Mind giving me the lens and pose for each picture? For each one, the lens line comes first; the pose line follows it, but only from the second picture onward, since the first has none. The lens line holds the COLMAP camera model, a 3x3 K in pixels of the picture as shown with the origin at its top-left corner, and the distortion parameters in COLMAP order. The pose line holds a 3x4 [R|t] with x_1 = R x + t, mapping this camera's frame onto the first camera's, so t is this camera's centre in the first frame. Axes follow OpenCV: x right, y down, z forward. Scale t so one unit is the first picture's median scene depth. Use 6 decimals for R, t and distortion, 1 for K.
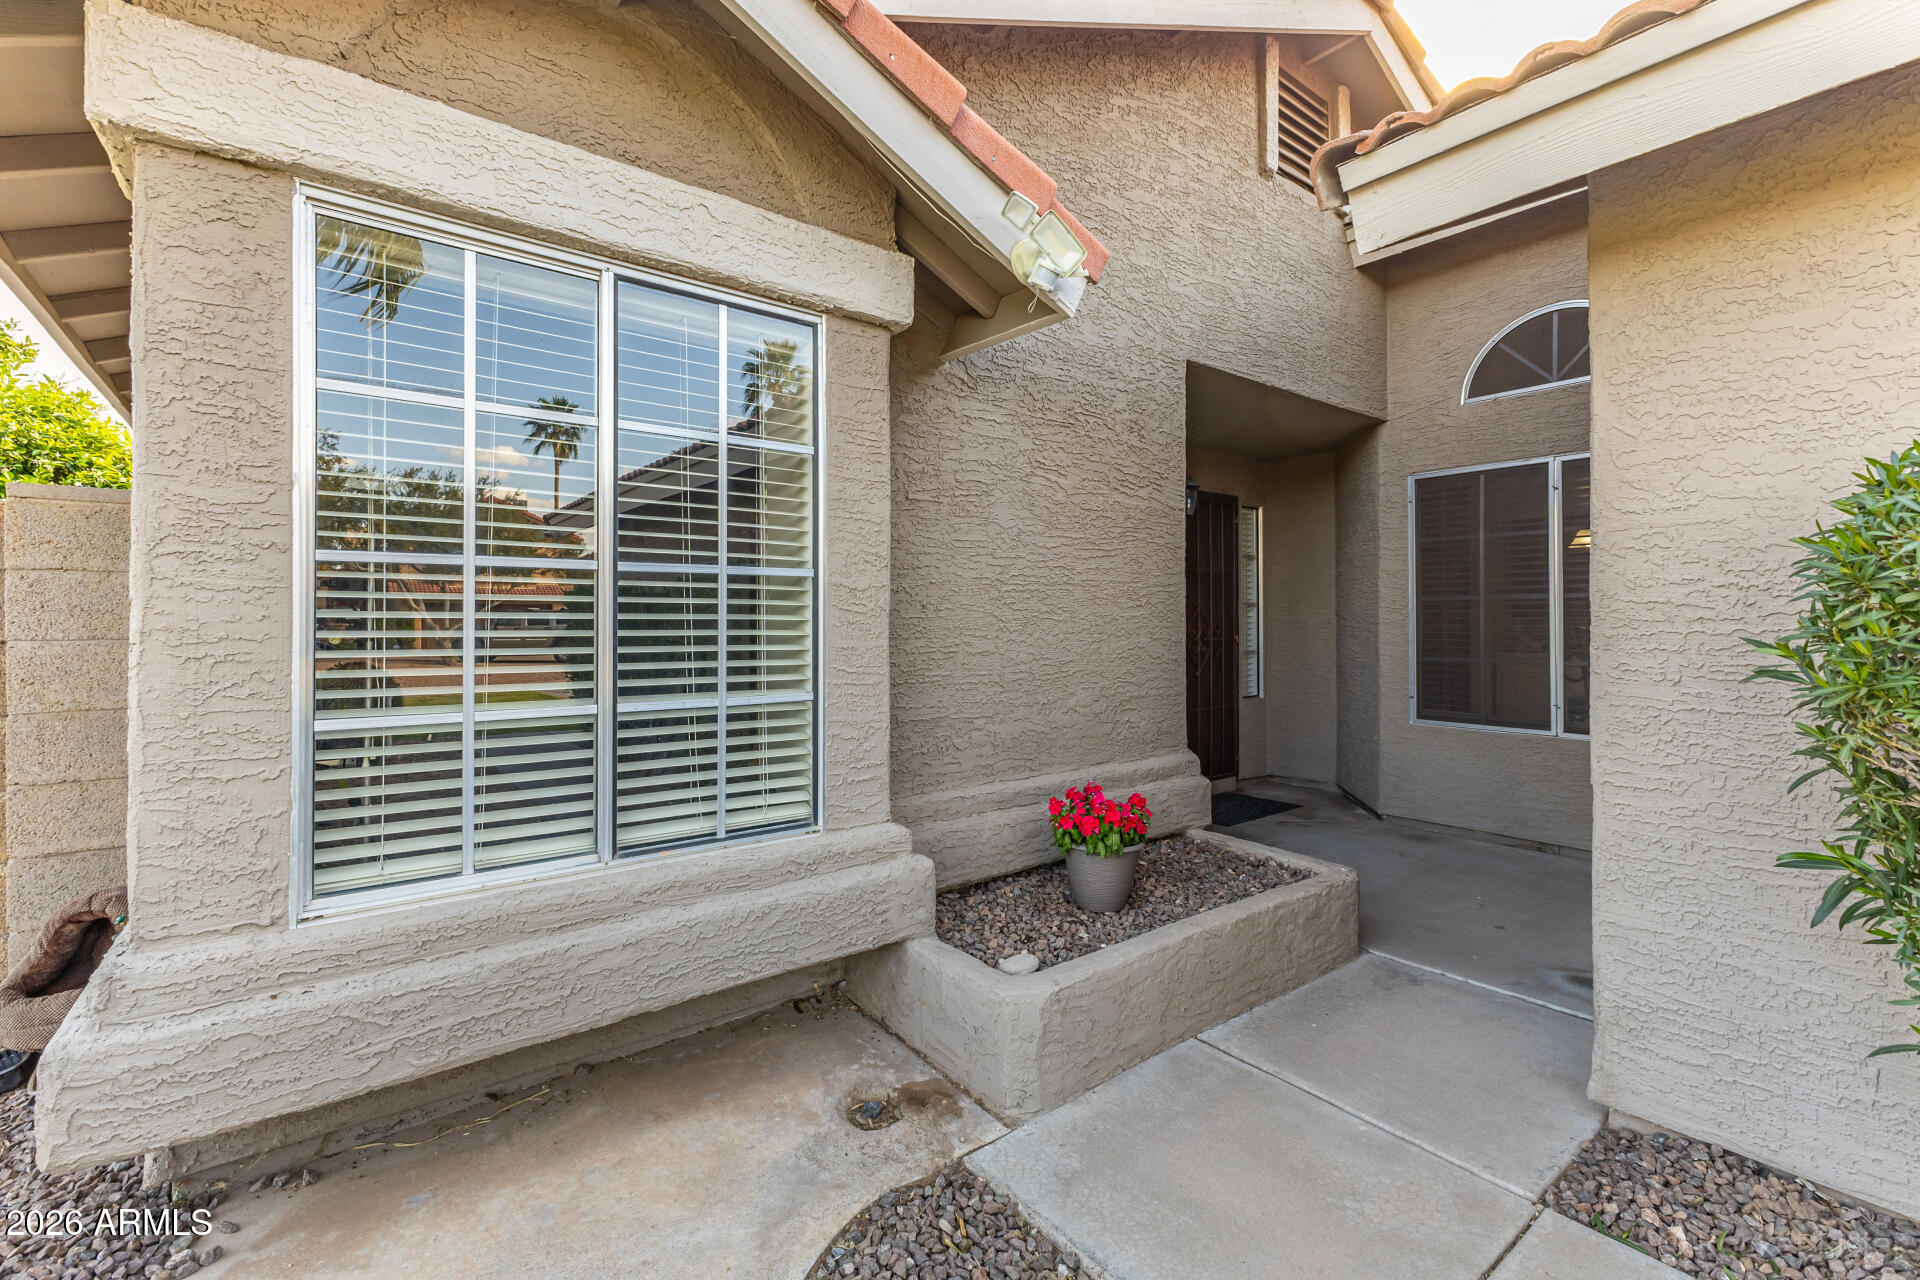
lens RADIAL K [[833.7, 0, 952.4], [0, 833.7, 640.2], [0, 0, 1]] dist [0.003094, 0.000450]
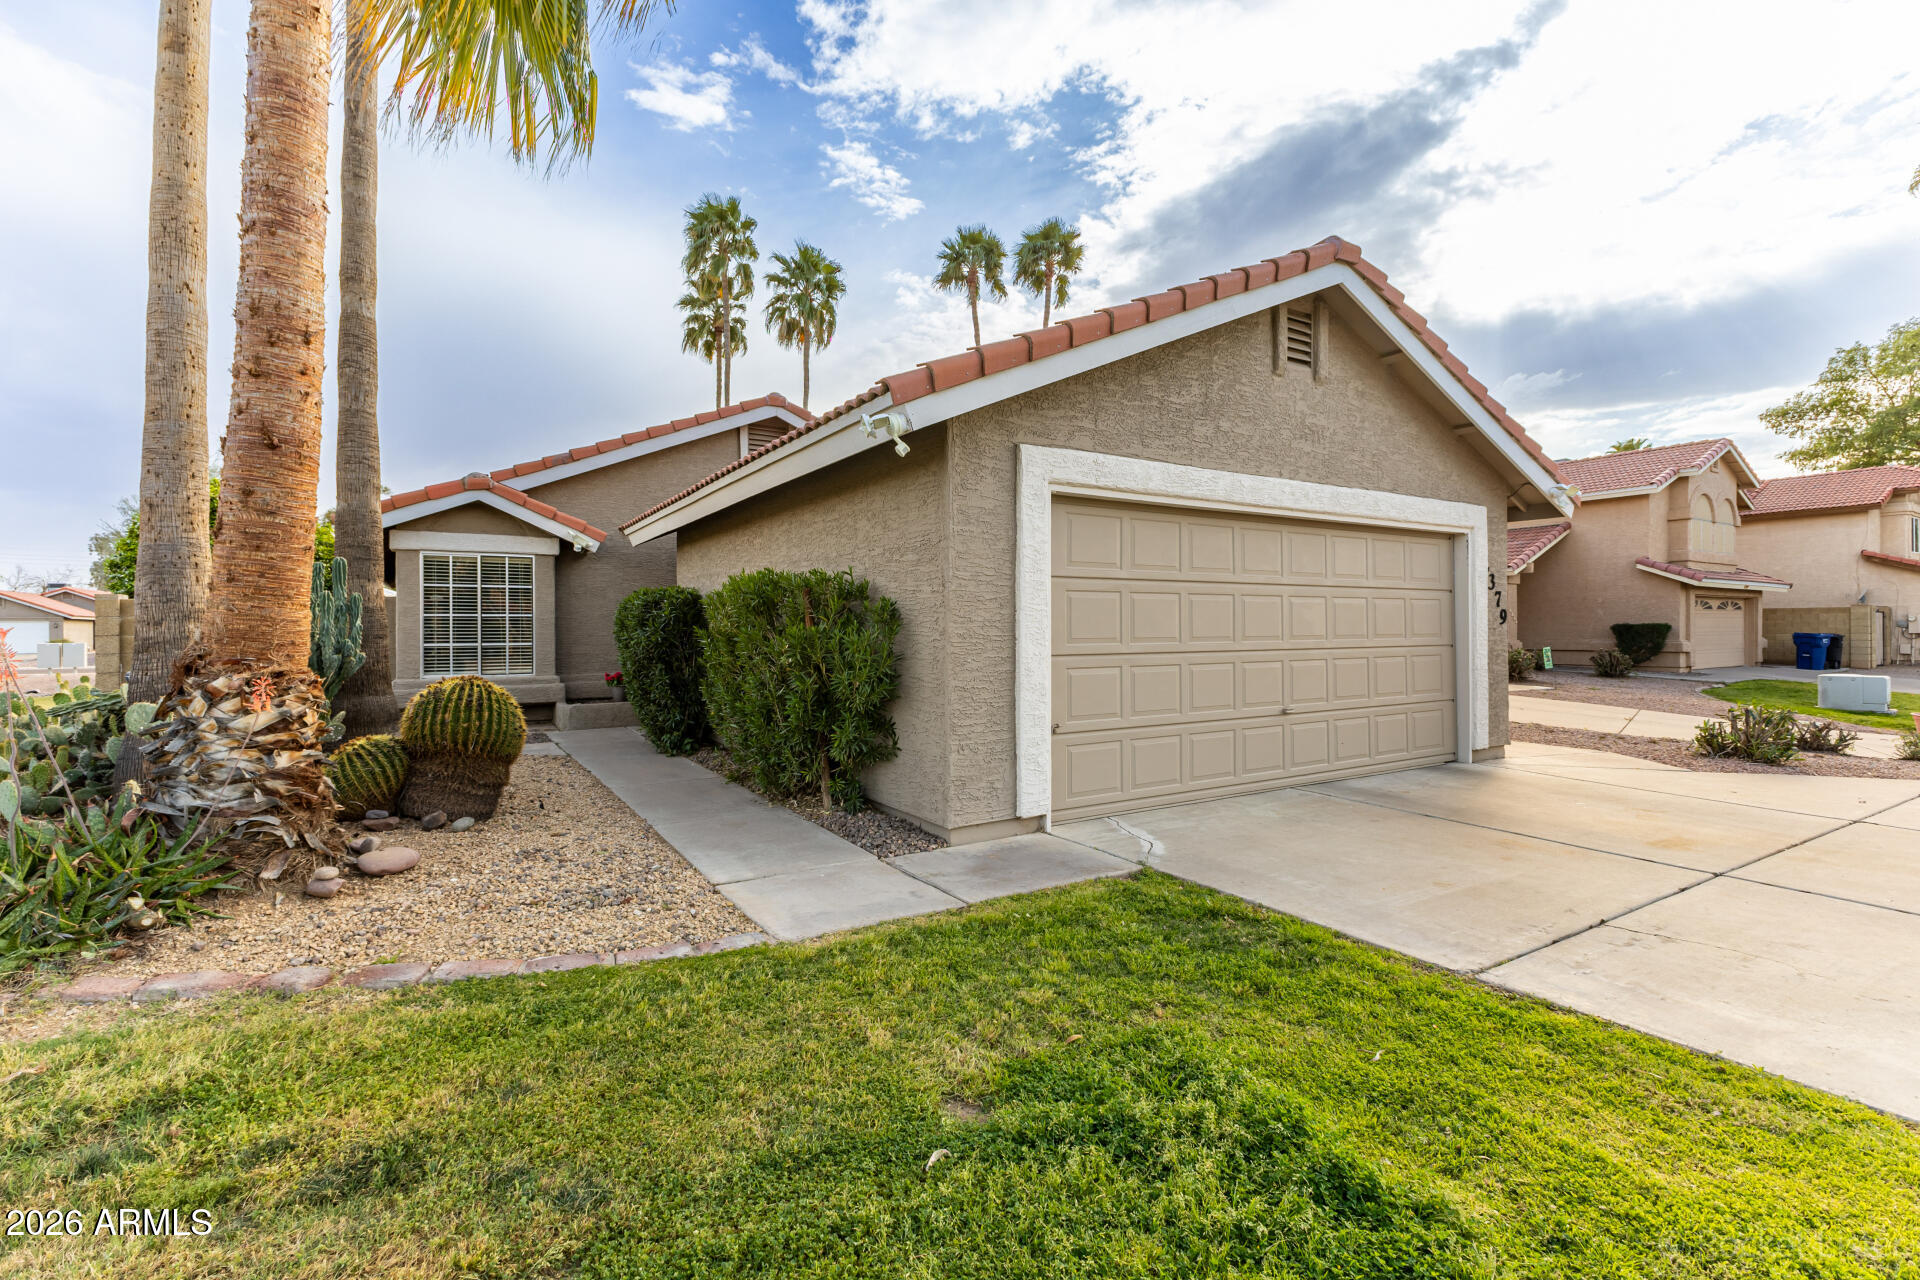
lens RADIAL K [[858.1, 0, 961.9], [0, 858.1, 626.2], [0, 0, 1]] dist [0.006632, 0.000216]
pose [[0.995594, -0.001388, -0.093762, 2.647388], [0.000438, 0.999948, -0.010156, 0.022732], [0.093772, 0.010070, 0.995543, -3.465473]]
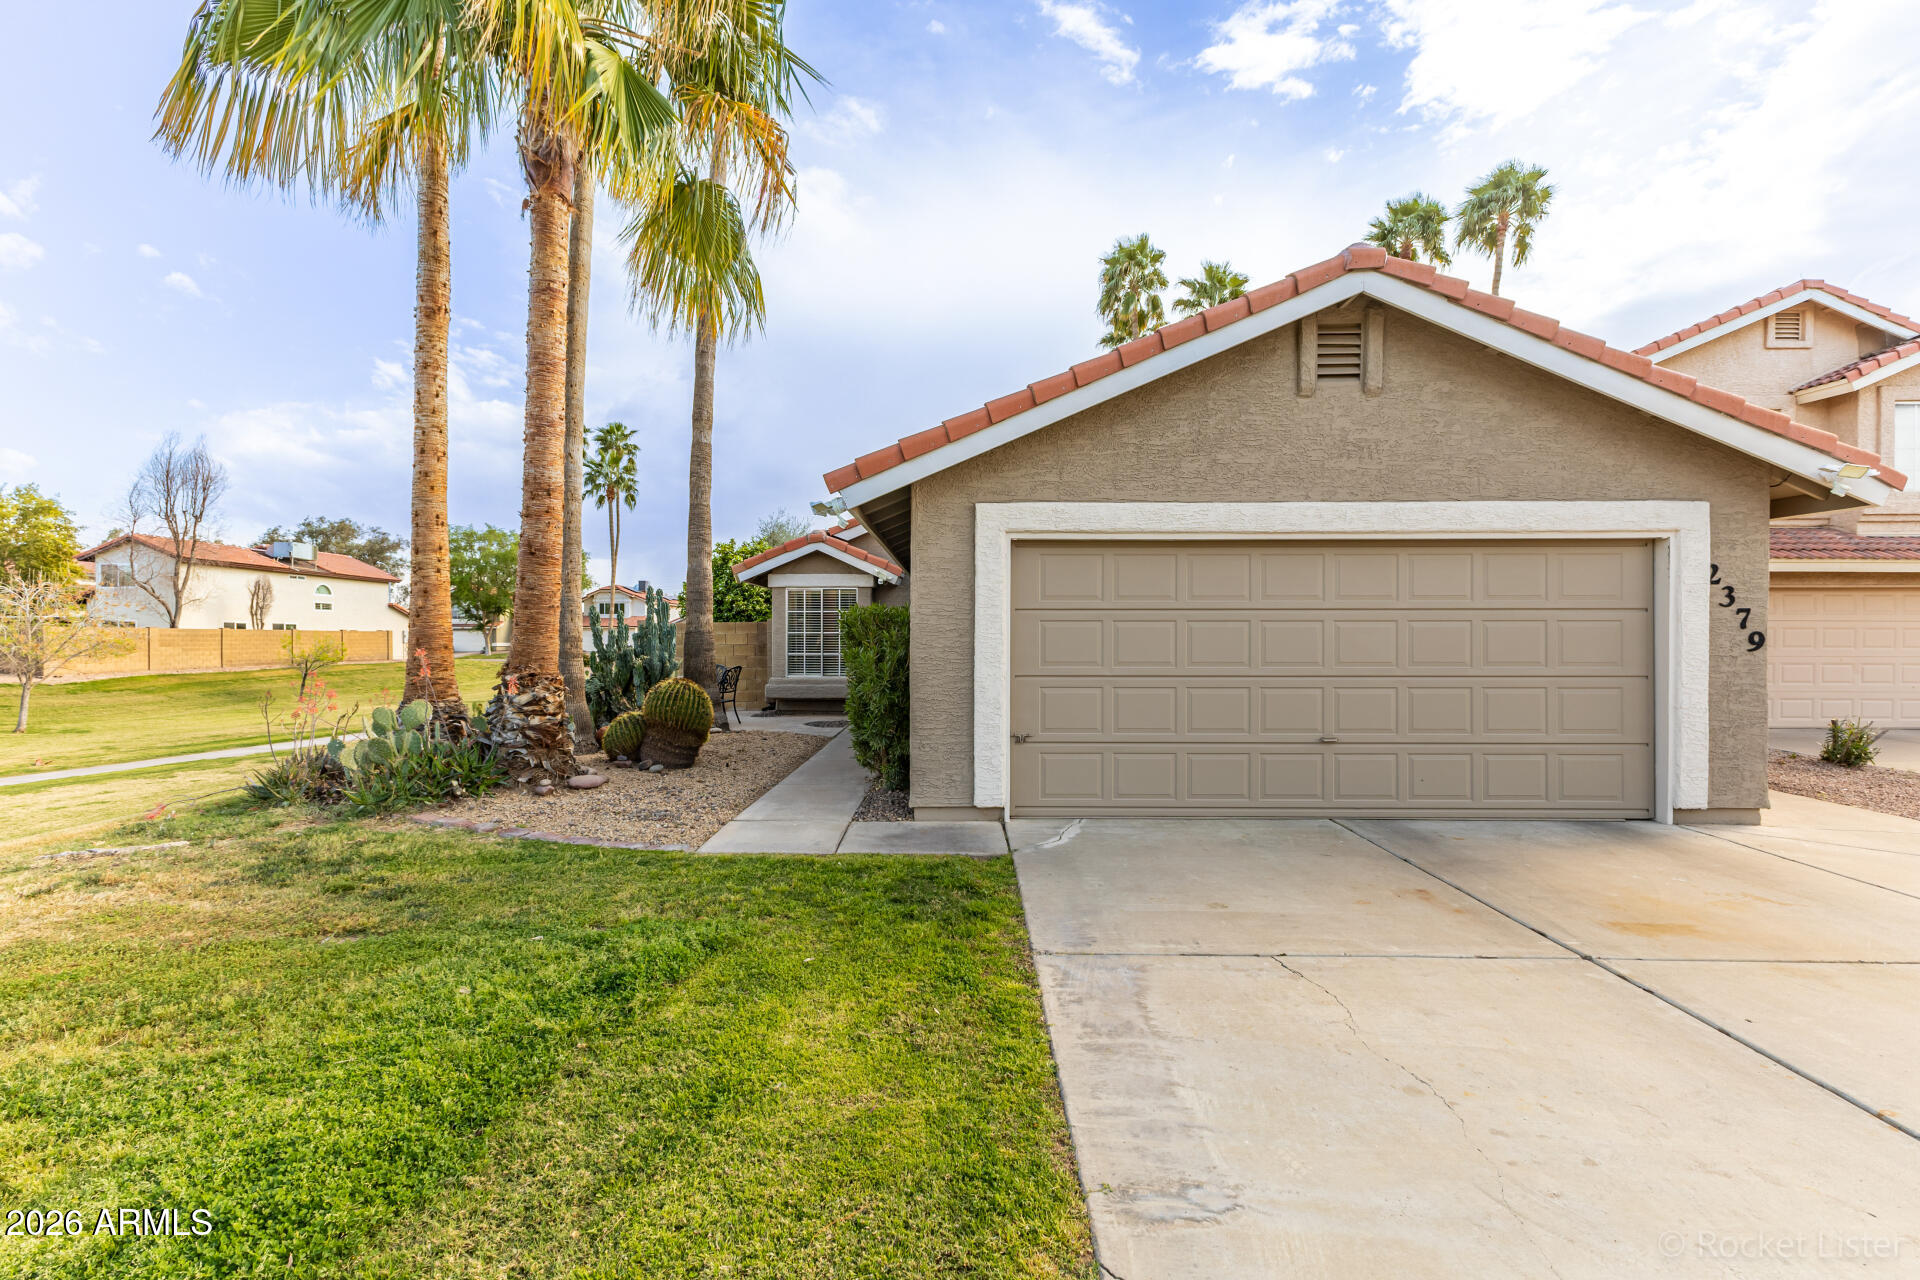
lens RADIAL K [[833.7, 0, 952.4], [0, 833.7, 640.2], [0, 0, 1]] dist [0.003094, 0.000450]
pose [[0.786798, 0.005830, -0.617184, 4.208345], [-0.007464, 0.999972, -0.000070, -0.036785], [0.617166, 0.004662, 0.786819, -3.377759]]
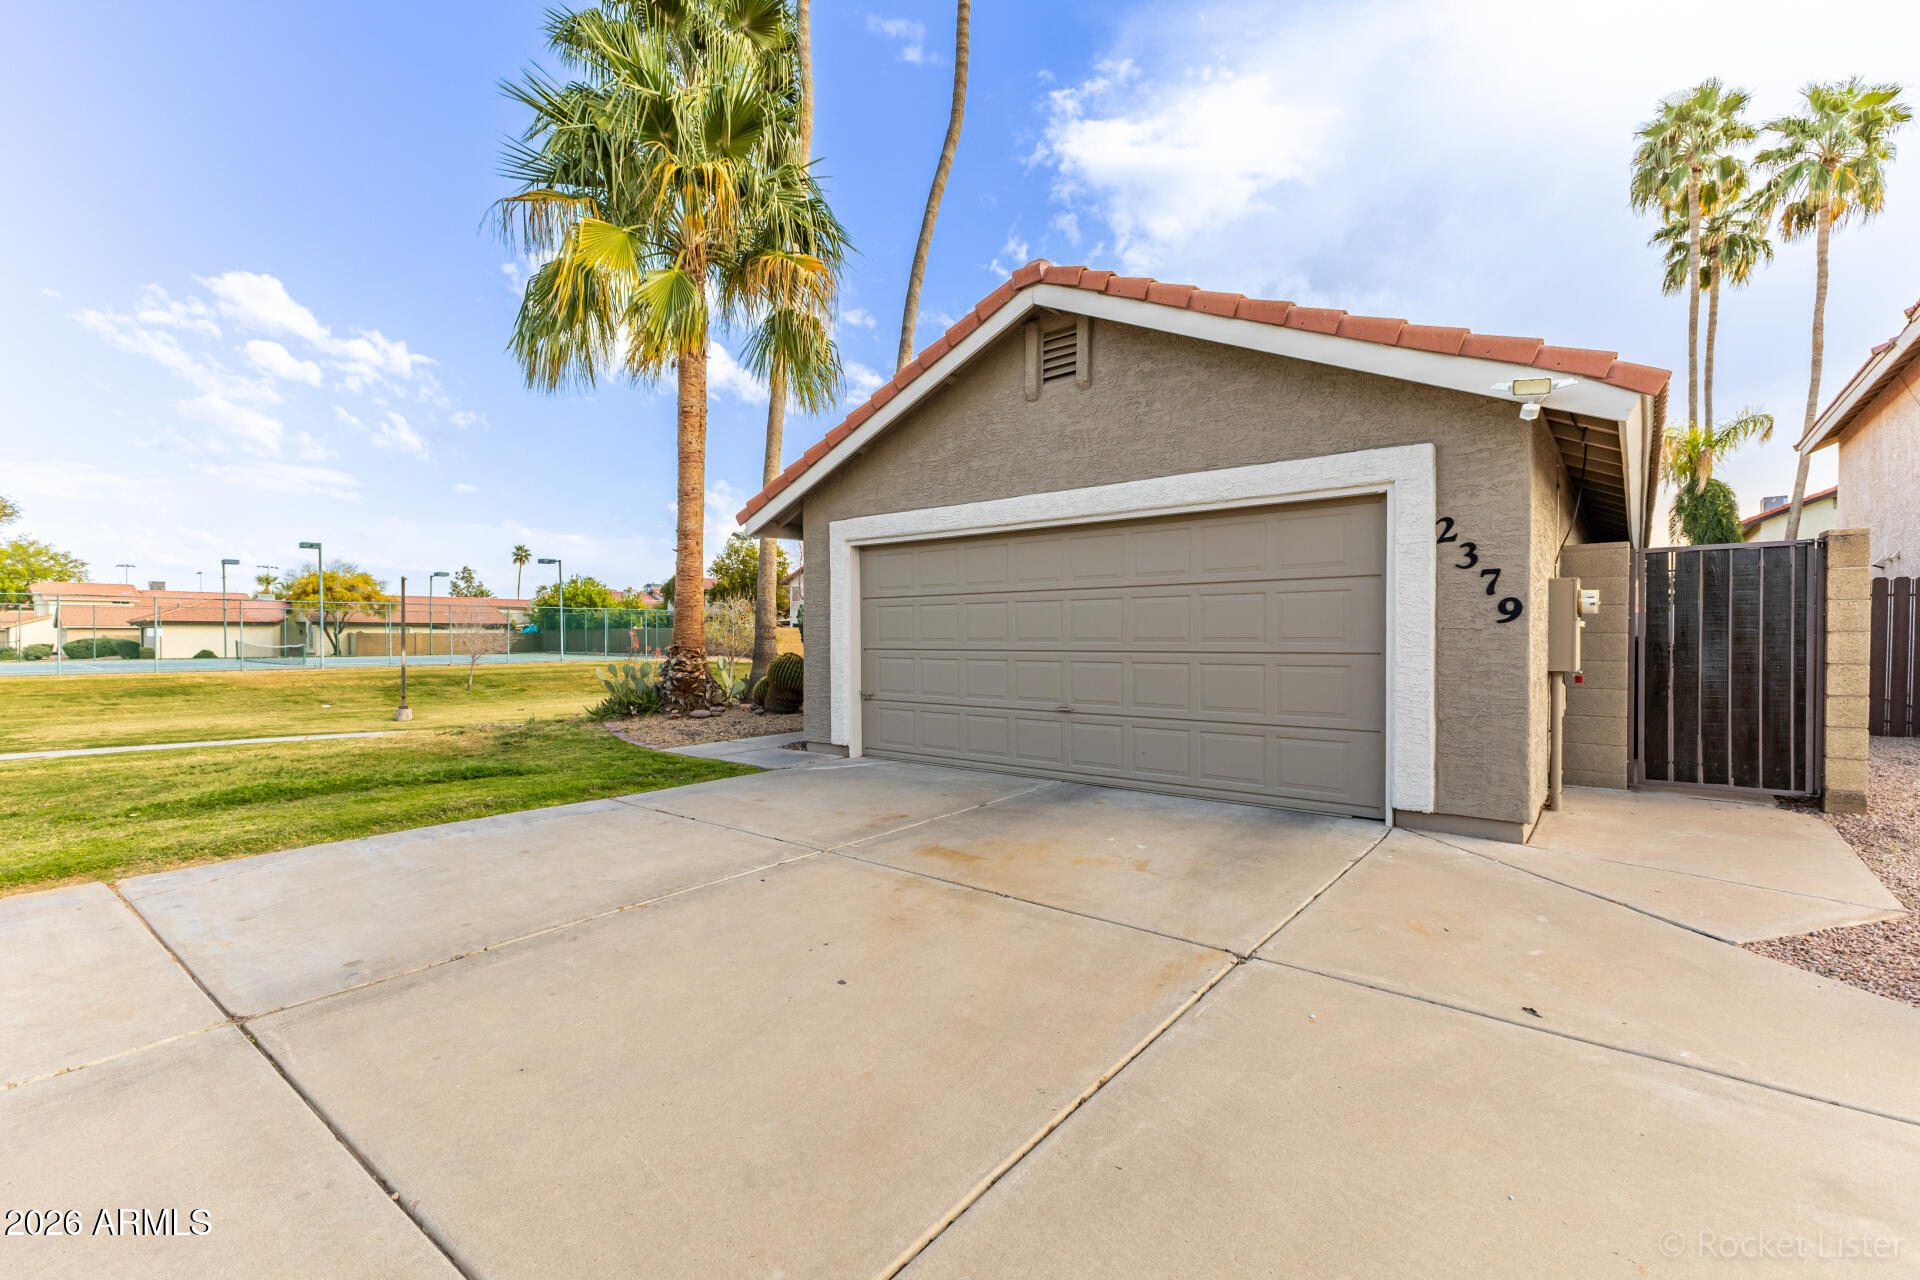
lens RADIAL K [[832.5, 0, 961.4], [0, 832.5, 644.6], [0, 0, 1]] dist [0.002630, 0.000269]
pose [[0.235463, 0.013367, -0.971791, 6.338228], [-0.003183, 0.999911, 0.012983, 0.012744], [0.971878, 0.000036, 0.235484, -1.499144]]
